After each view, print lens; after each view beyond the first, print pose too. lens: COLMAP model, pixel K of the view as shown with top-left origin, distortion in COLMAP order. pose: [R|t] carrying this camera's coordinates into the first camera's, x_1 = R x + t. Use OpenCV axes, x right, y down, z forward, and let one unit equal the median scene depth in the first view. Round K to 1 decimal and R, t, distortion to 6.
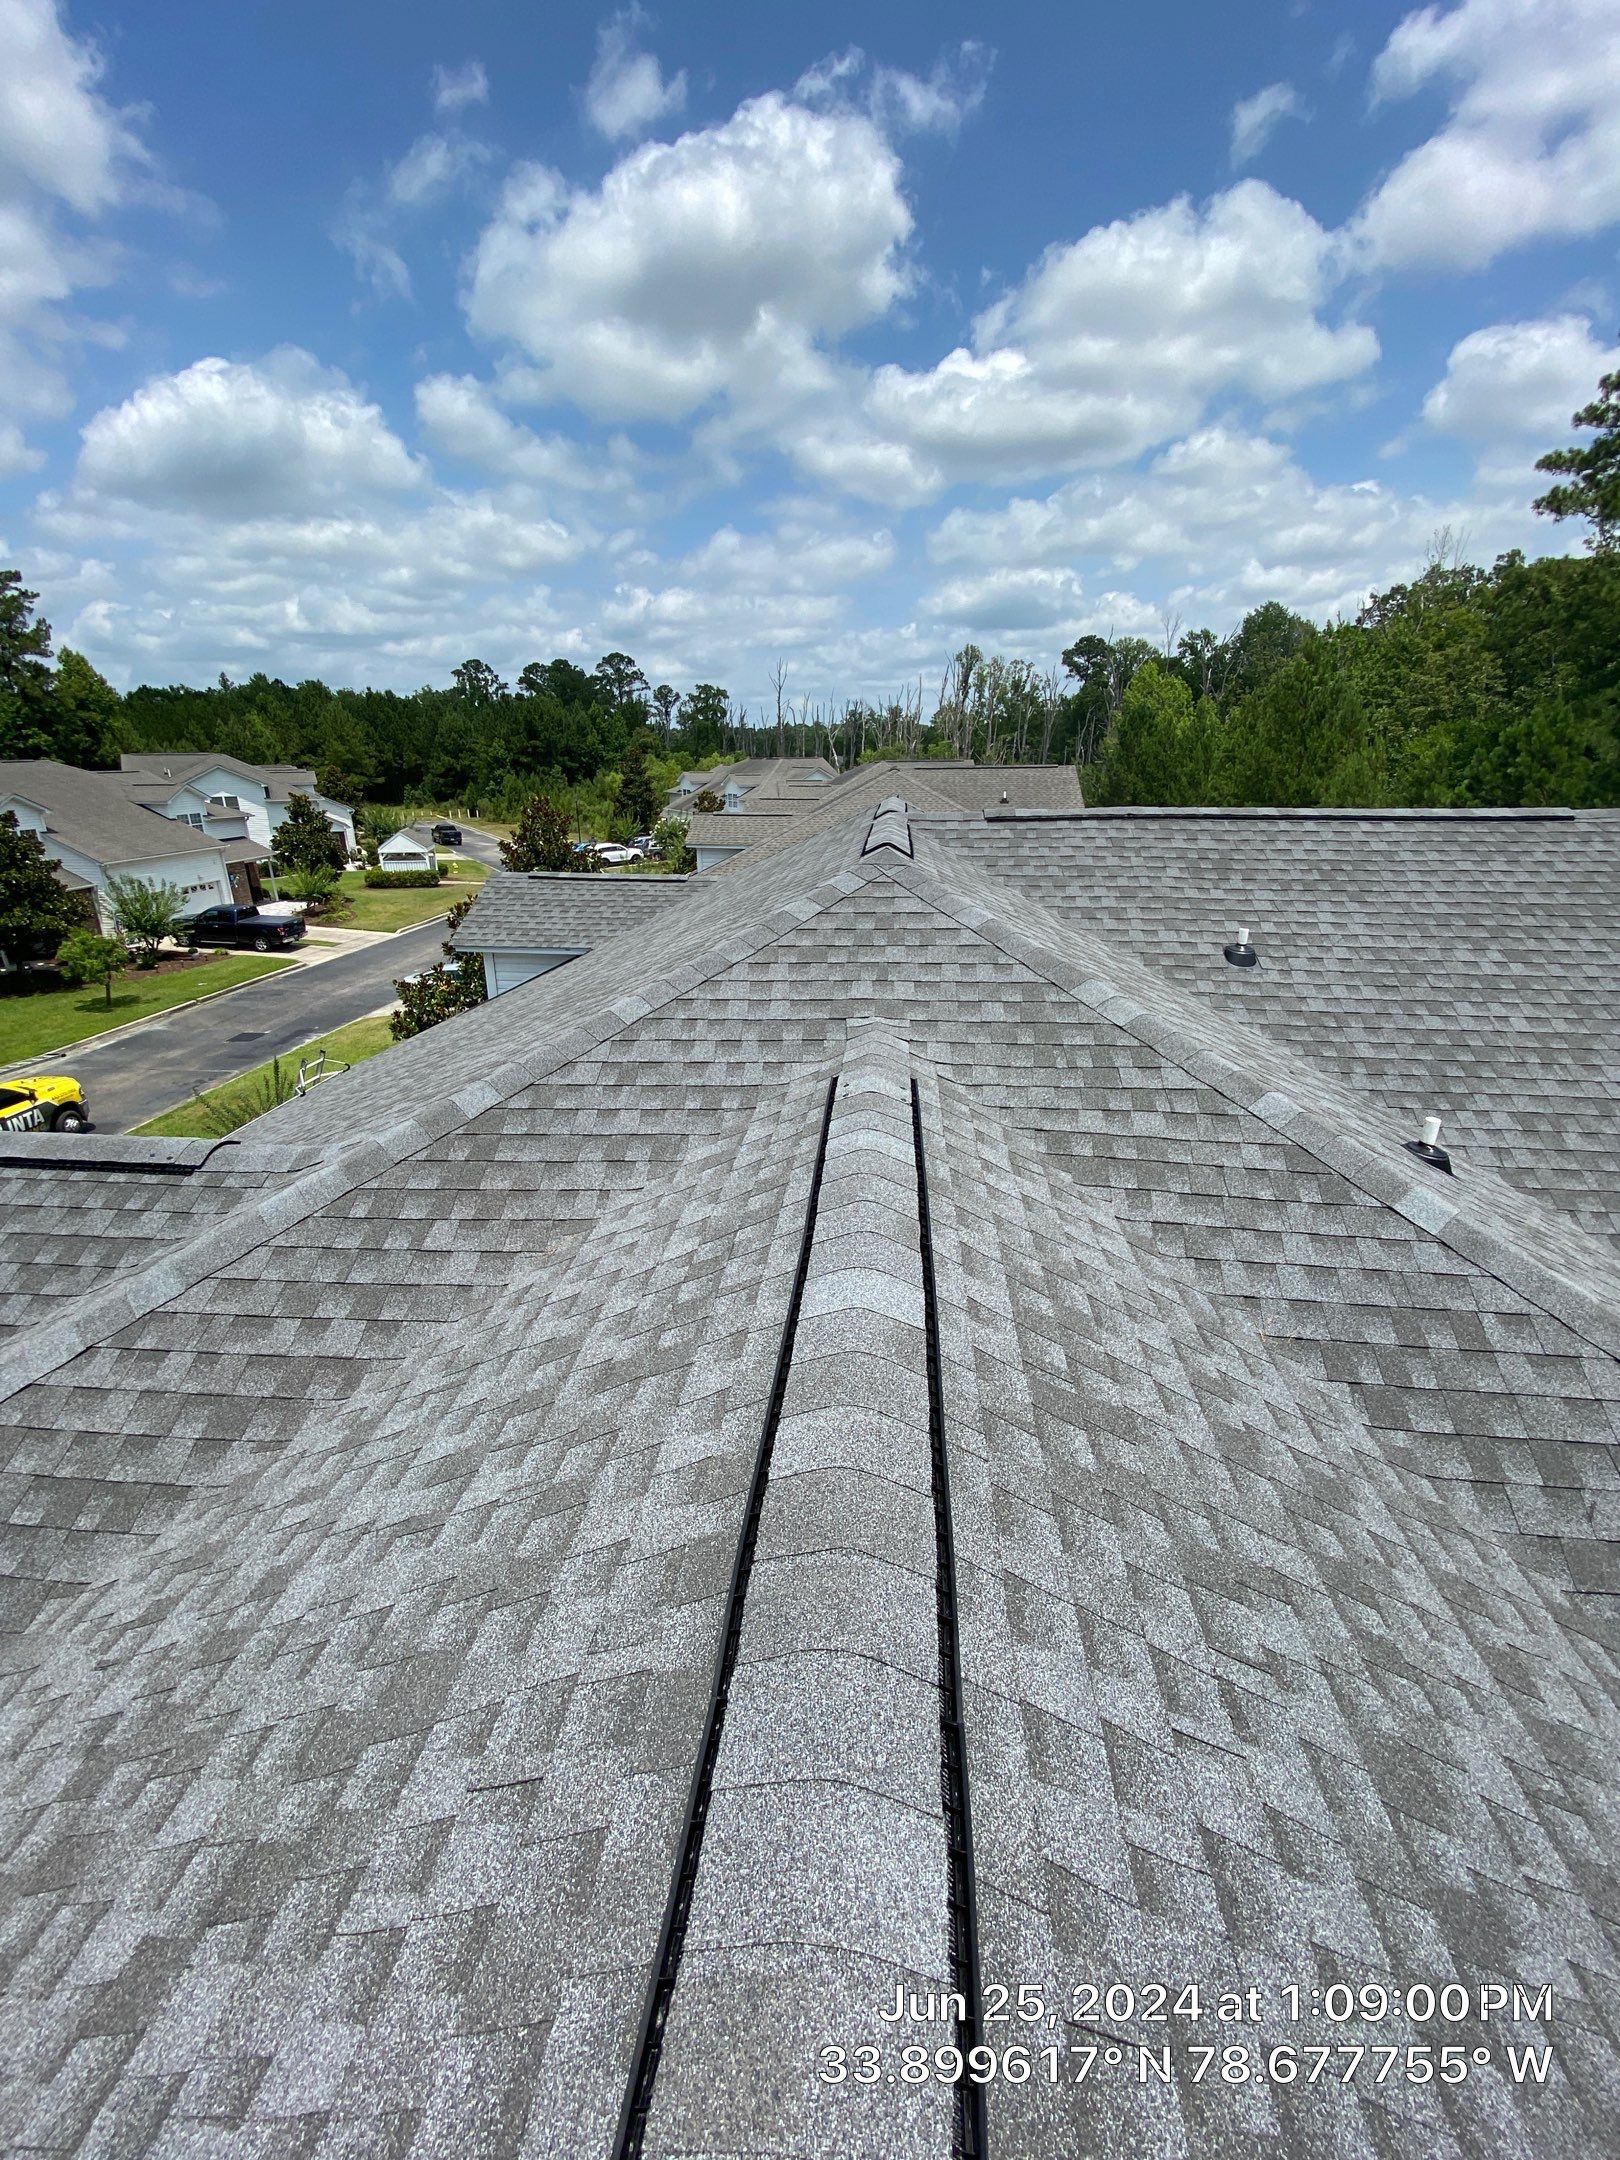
lens RADIAL K [[872.7, 0, 808.8], [0, 872.7, 1071.5], [0, 0, 1]] dist [0.029442, -0.025996]
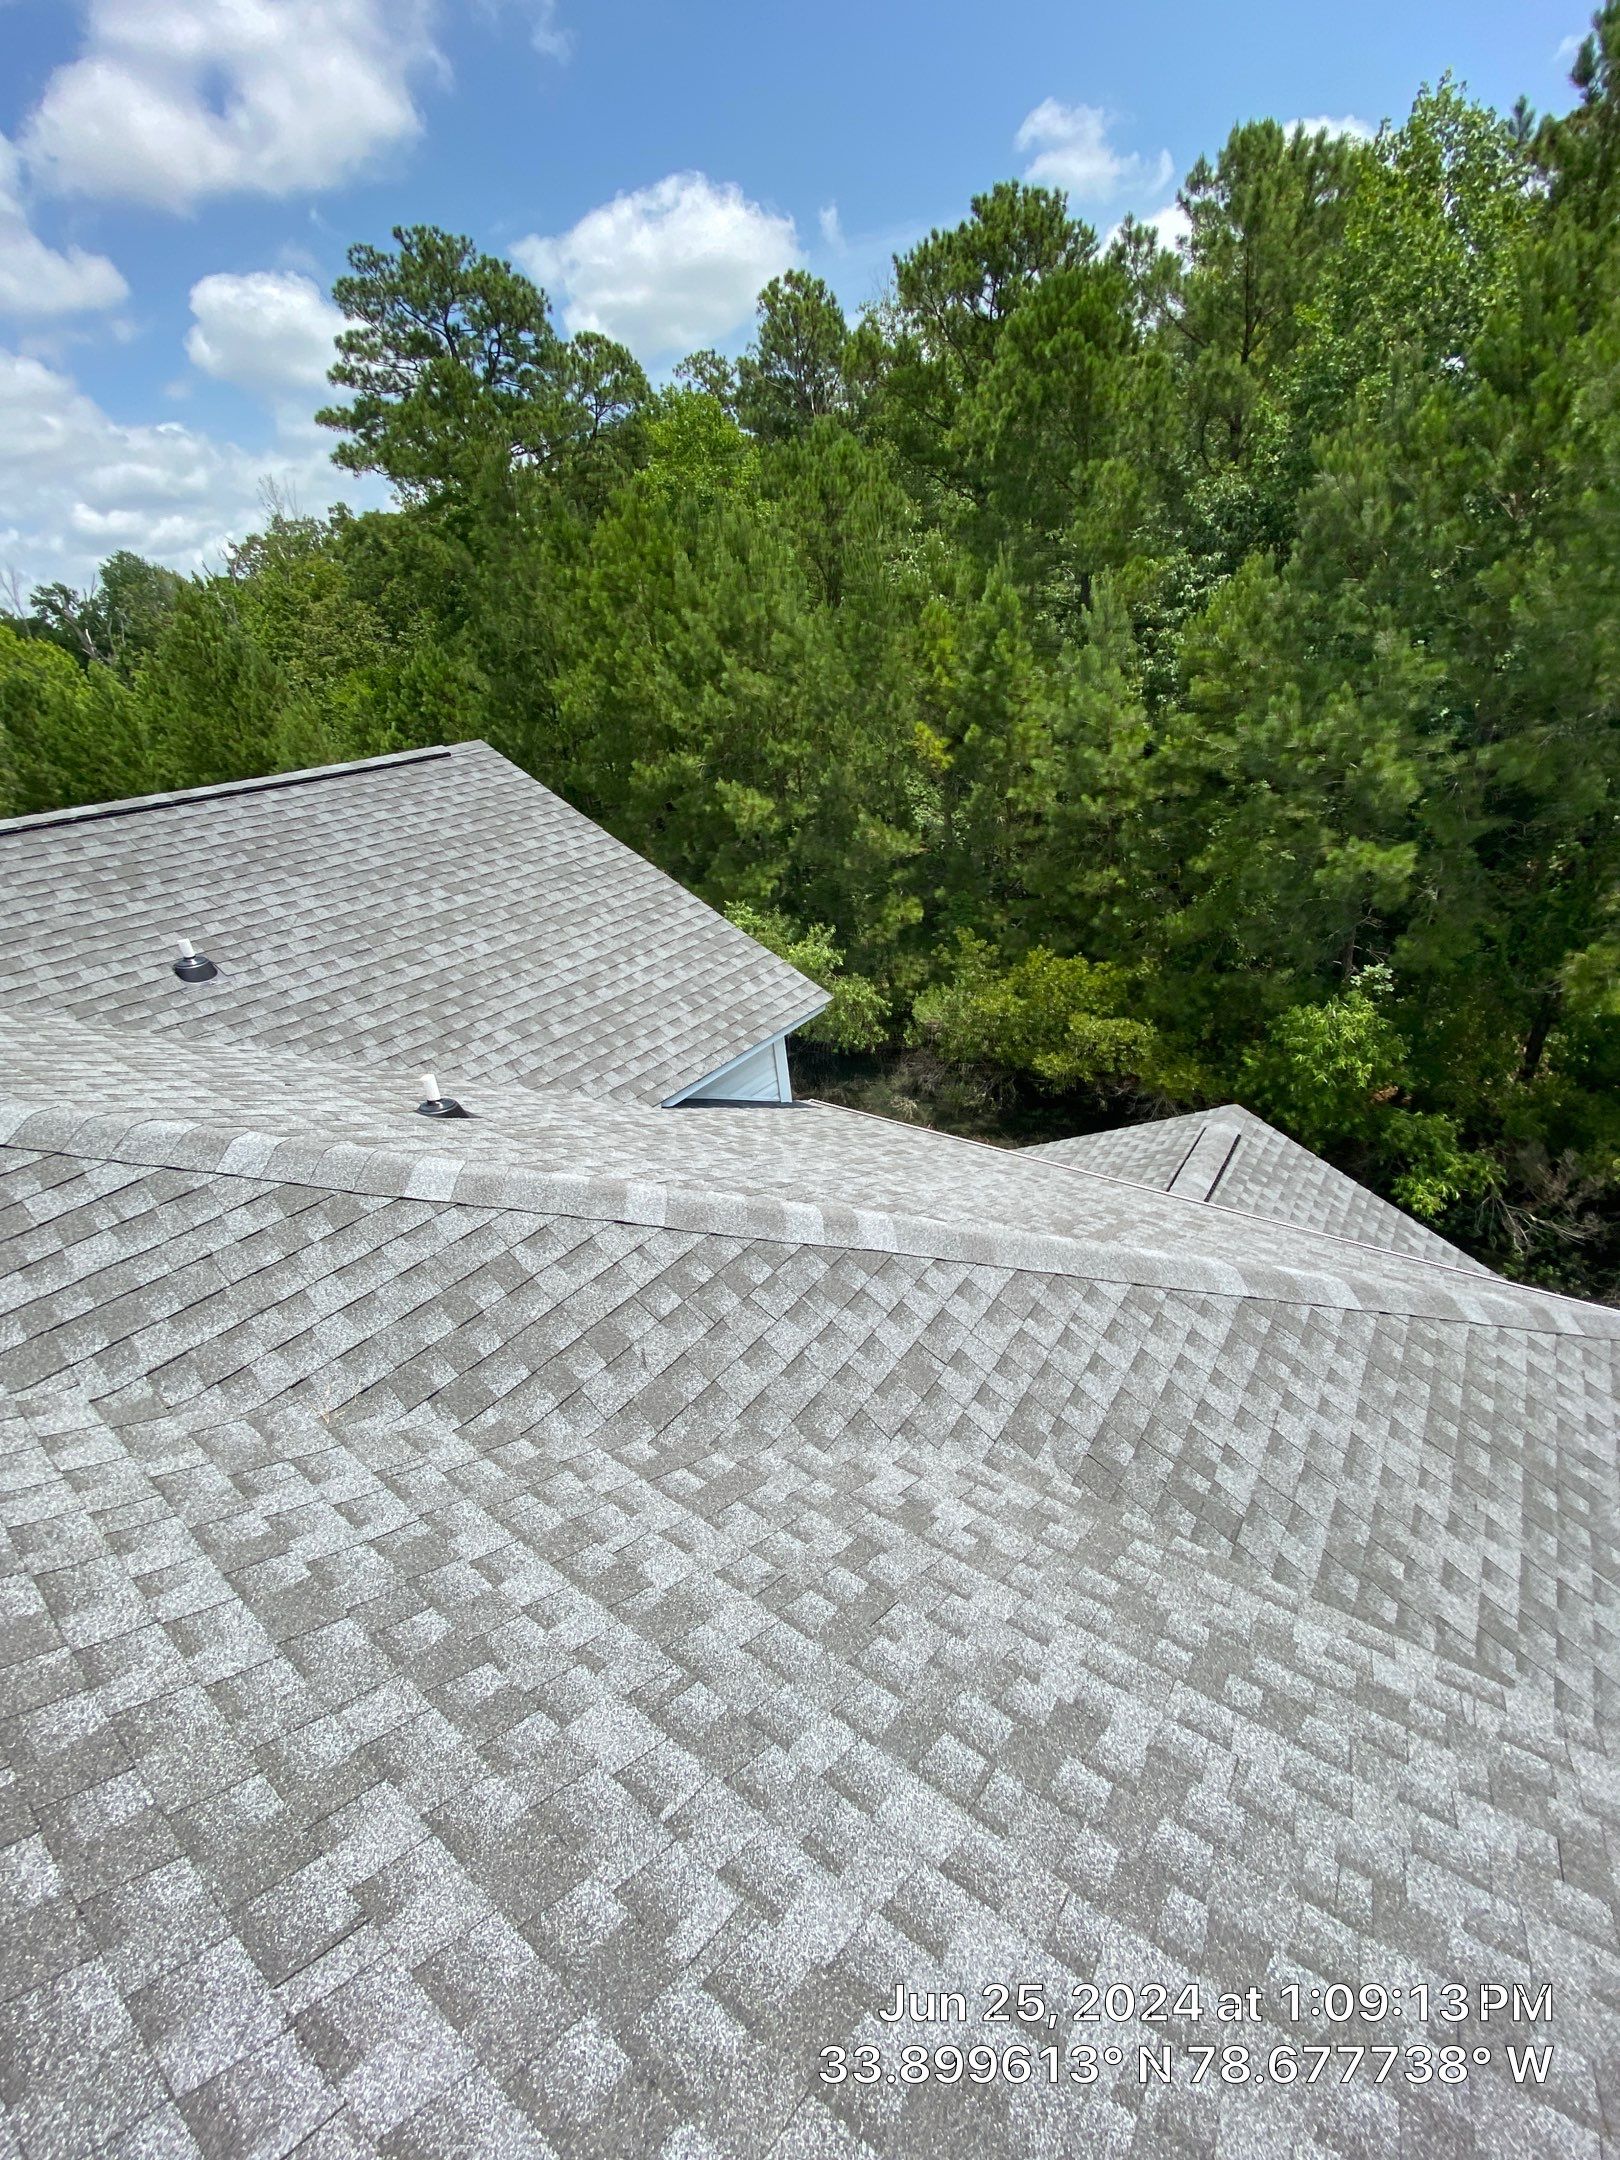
lens RADIAL K [[885.4, 0, 807.7], [0, 885.4, 1066.3], [0, 0, 1]] dist [0.018001, -0.019466]
pose [[0.523018, -0.410384, 0.747019, 0.011391], [0.383978, 0.895922, 0.223348, -0.001104], [-0.760929, 0.170024, 0.626162, 0.001092]]
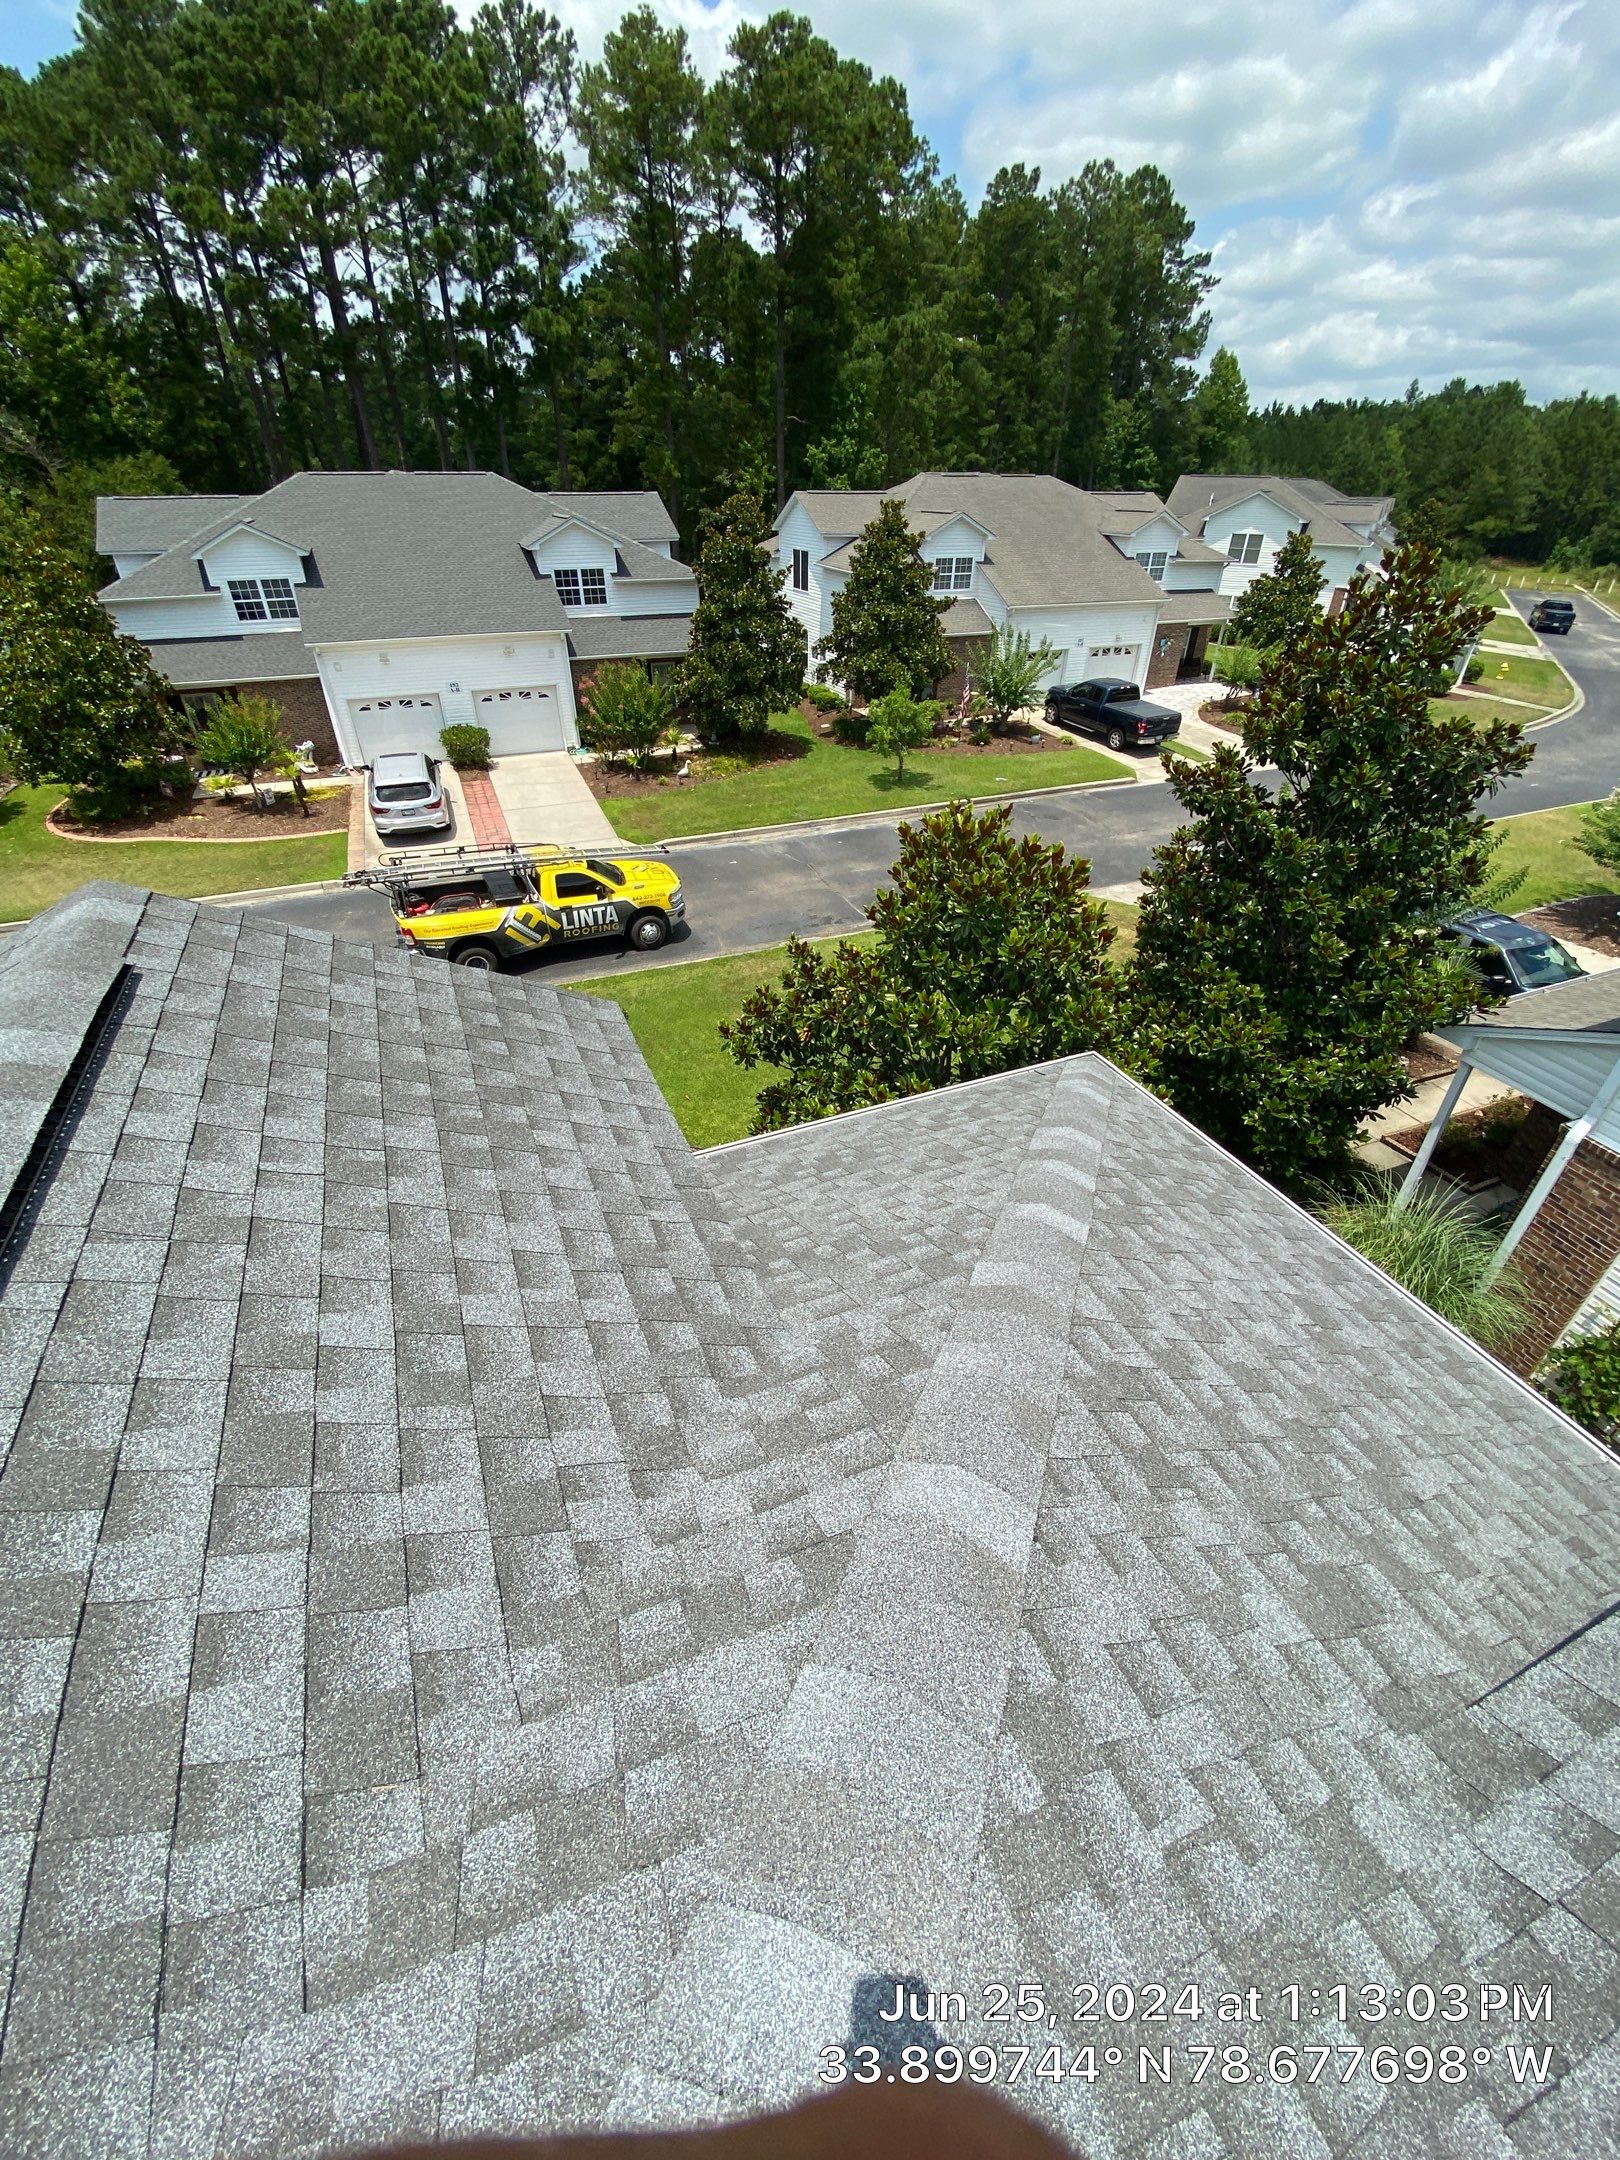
lens RADIAL K [[888.2, 0, 810.0], [0, 888.2, 1080.0], [0, 0, 1]] dist [0.014780, -0.016506]
pose [[0.488806, 0.490848, -0.721205, -0.022332], [-0.305018, 0.870680, 0.385850, -0.077695], [0.817332, 0.031375, 0.575311, 0.245922]]
